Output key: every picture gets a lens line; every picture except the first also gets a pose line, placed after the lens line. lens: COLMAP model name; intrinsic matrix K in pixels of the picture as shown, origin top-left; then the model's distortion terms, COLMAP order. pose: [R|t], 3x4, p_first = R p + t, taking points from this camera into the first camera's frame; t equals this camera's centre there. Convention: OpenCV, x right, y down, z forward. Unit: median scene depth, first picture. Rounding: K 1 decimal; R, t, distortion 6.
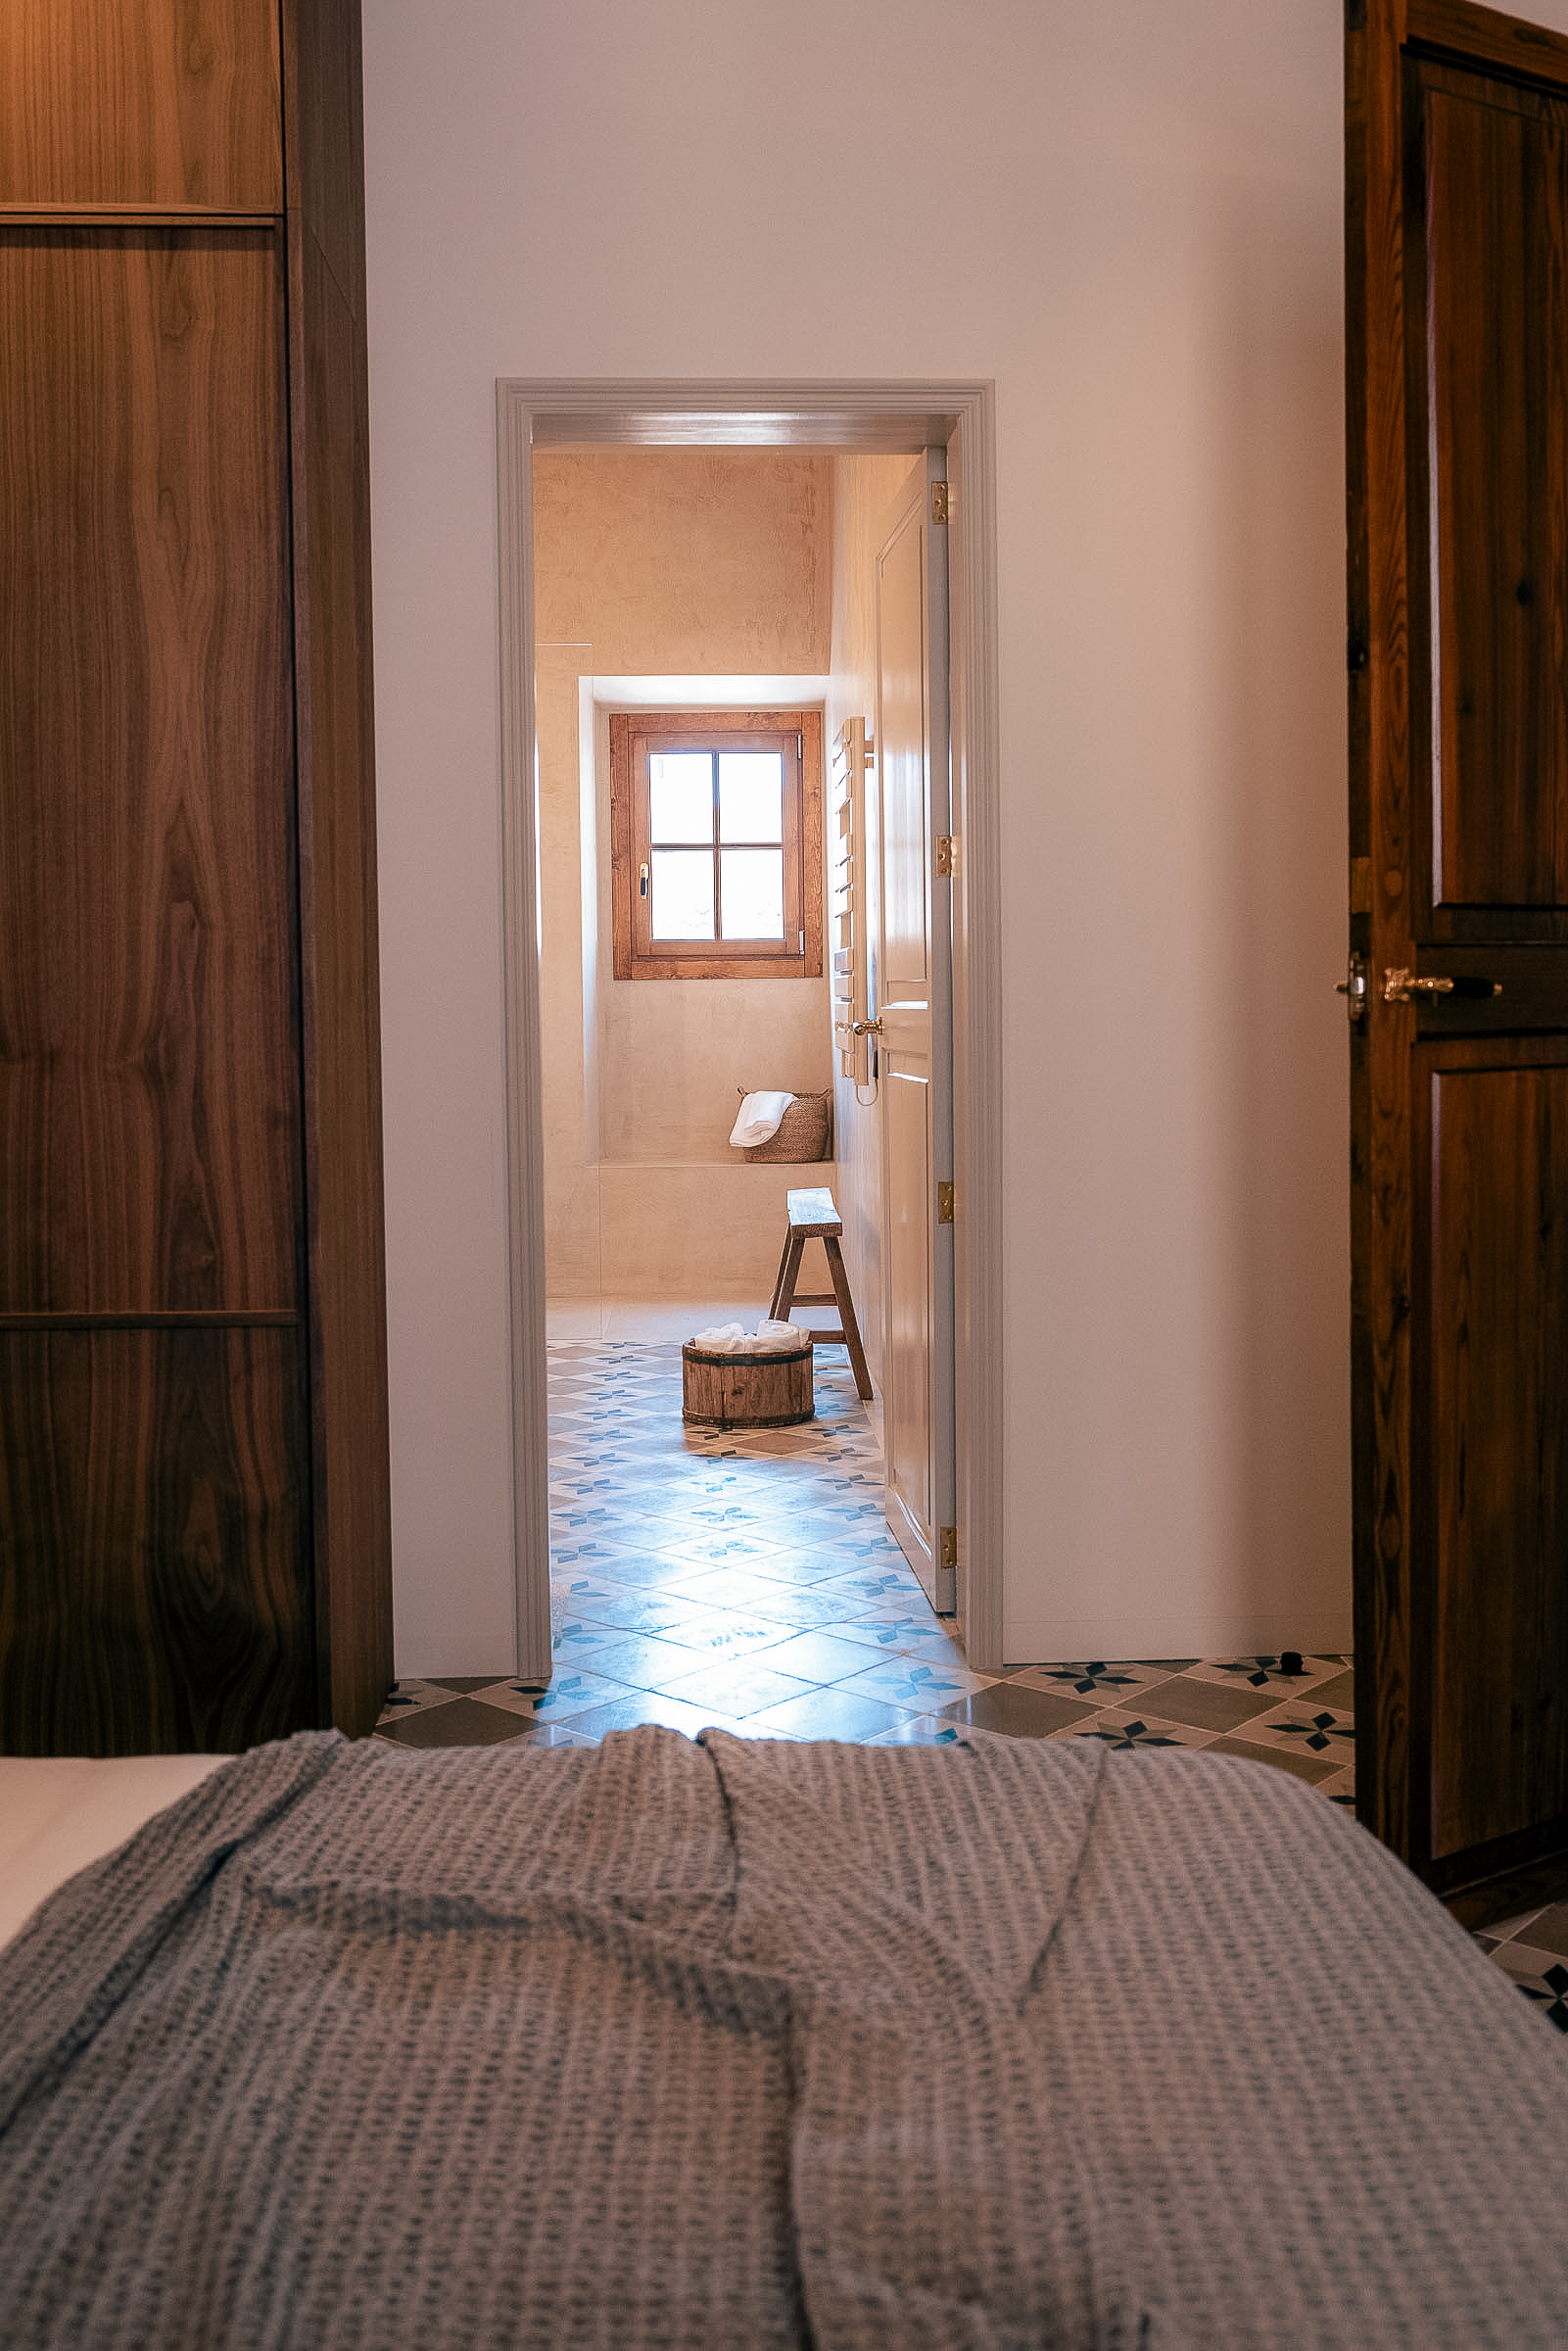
lens RADIAL K [[1976.9, 0, 784.0], [0, 1976.9, 1175.5], [0, 0, 1]] dist [0.006321, 0.004844]
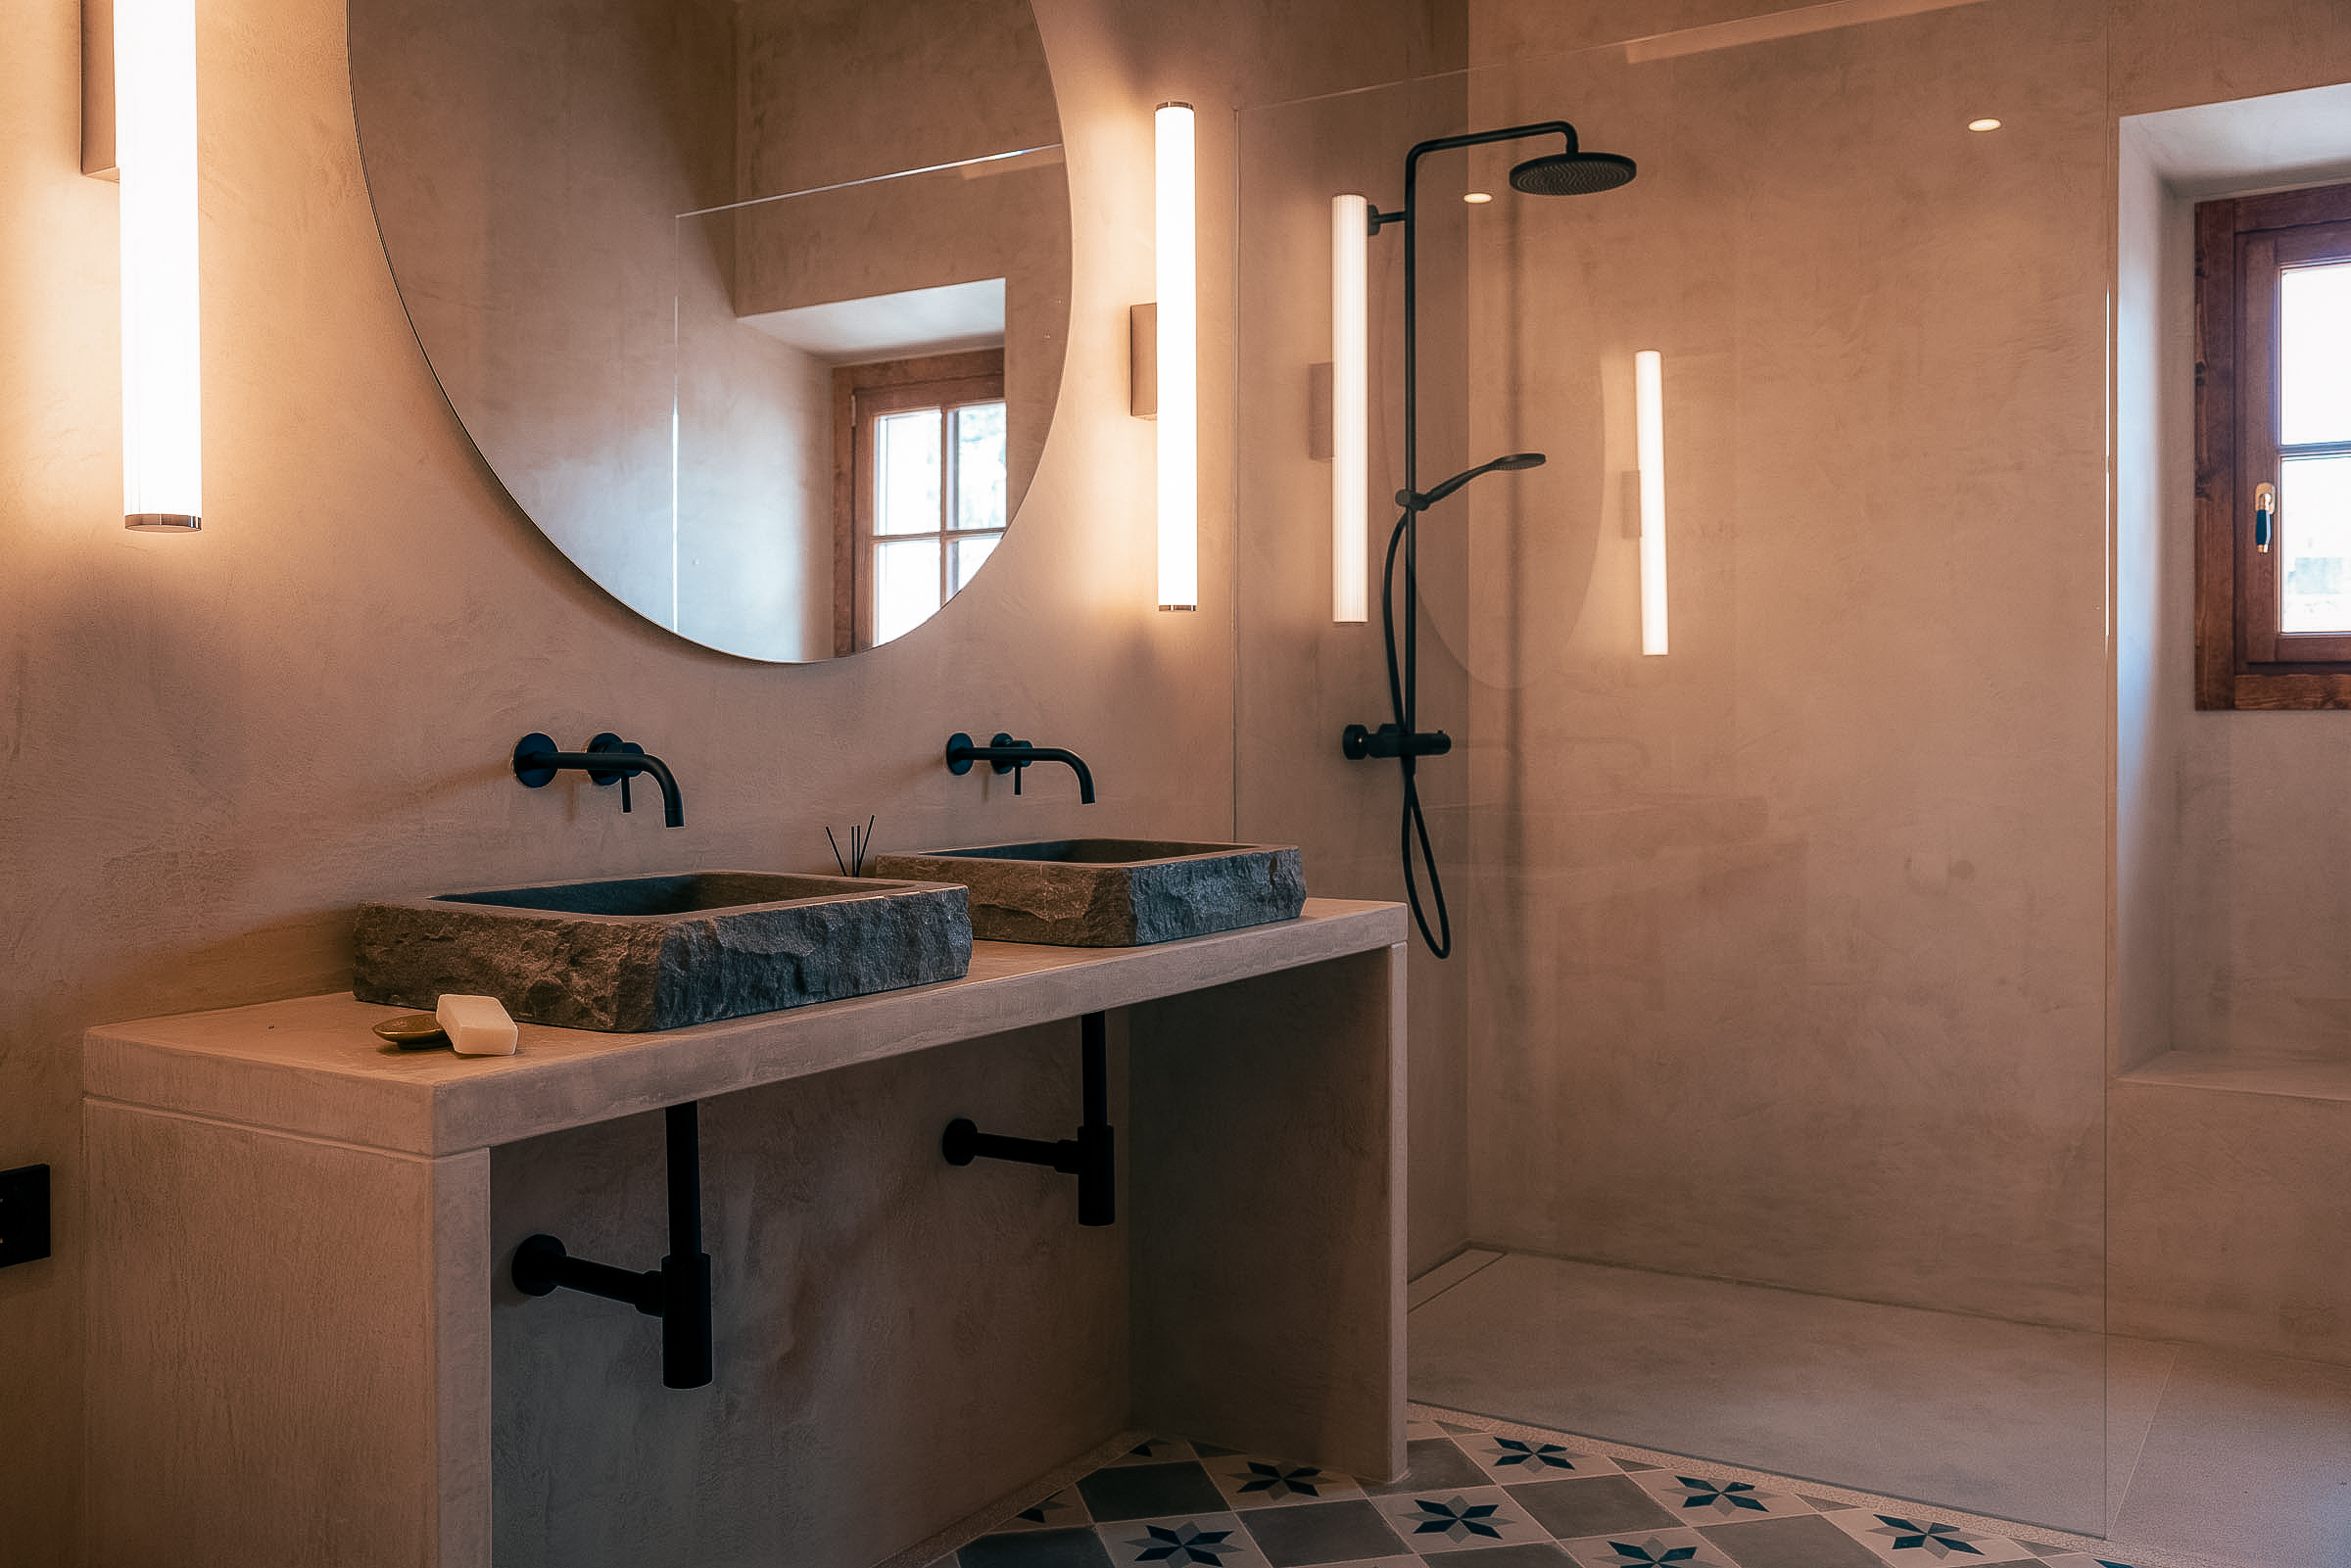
lens RADIAL K [[1976.9, 0, 1175.5], [0, 1976.9, 784.0], [0, 0, 1]] dist [0.006321, 0.004844]
pose [[0.840844, 0.012018, -0.541143, -0.029303], [-0.020703, 0.999736, -0.009966, -0.068922], [0.540881, 0.019583, 0.840871, 0.416092]]
